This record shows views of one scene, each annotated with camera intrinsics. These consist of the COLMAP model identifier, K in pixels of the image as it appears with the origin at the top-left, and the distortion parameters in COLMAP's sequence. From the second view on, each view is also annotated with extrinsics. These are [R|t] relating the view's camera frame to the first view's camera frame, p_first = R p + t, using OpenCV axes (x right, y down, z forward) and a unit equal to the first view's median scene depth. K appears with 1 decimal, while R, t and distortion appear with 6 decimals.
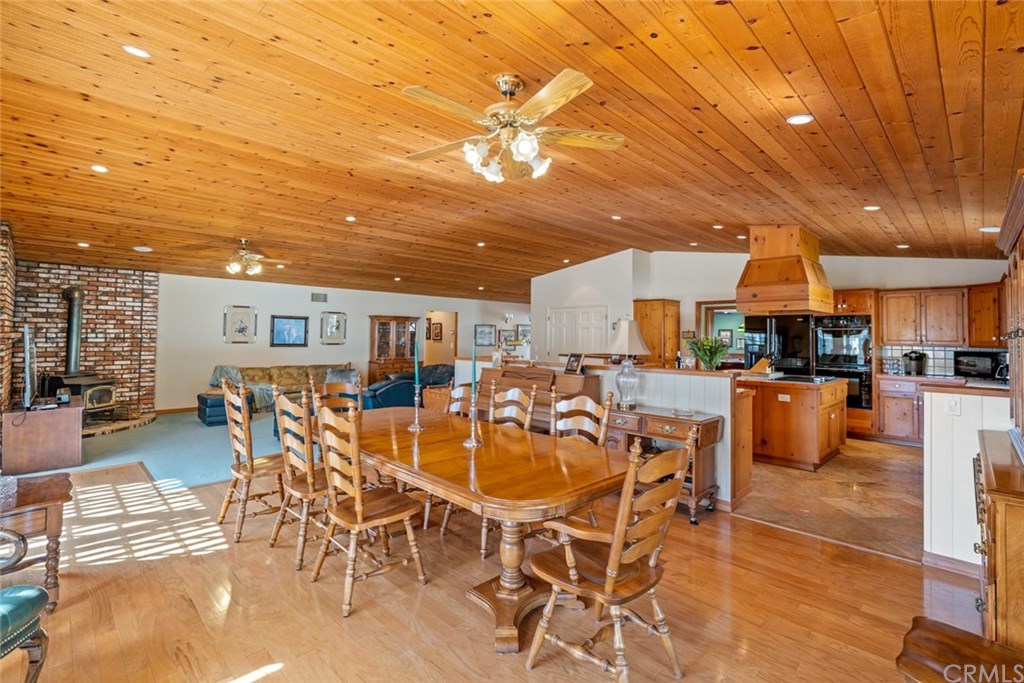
lens RADIAL K [[469.7, 0, 512.0], [0, 469.7, 341.5], [0, 0, 1]] dist [-0.000812, -0.000081]
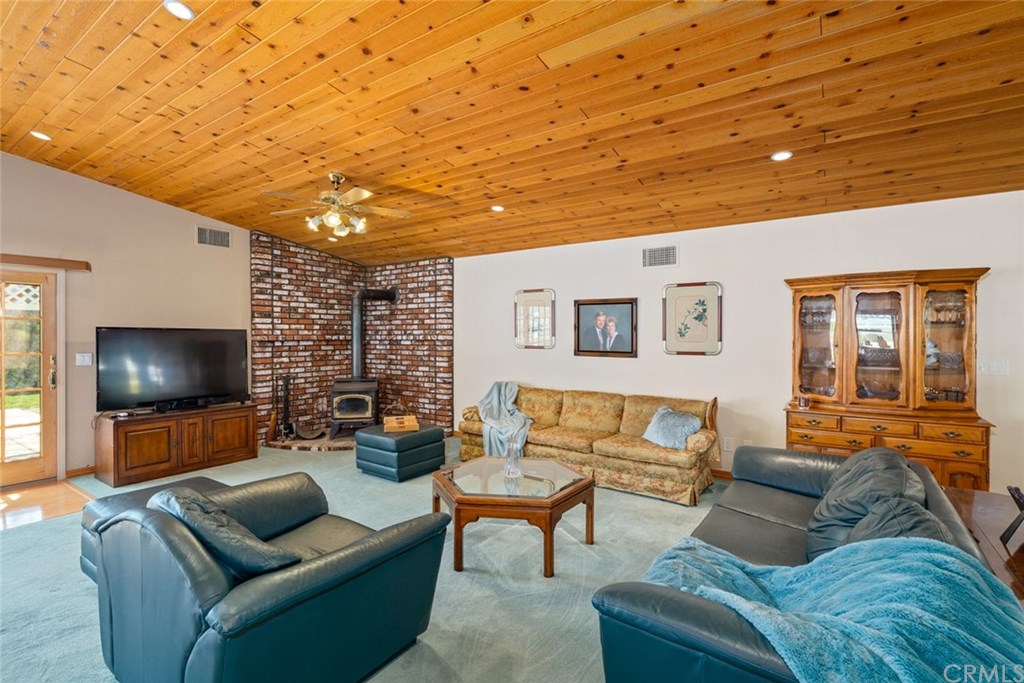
lens RADIAL K [[469.7, 0, 512.0], [0, 469.7, 341.5], [0, 0, 1]] dist [-0.000812, -0.000081]
pose [[0.184992, 0.002615, -0.982737, 0.046215], [-0.006690, 0.999977, 0.001401, -0.007426], [0.982717, 0.006315, 0.185005, 0.984030]]
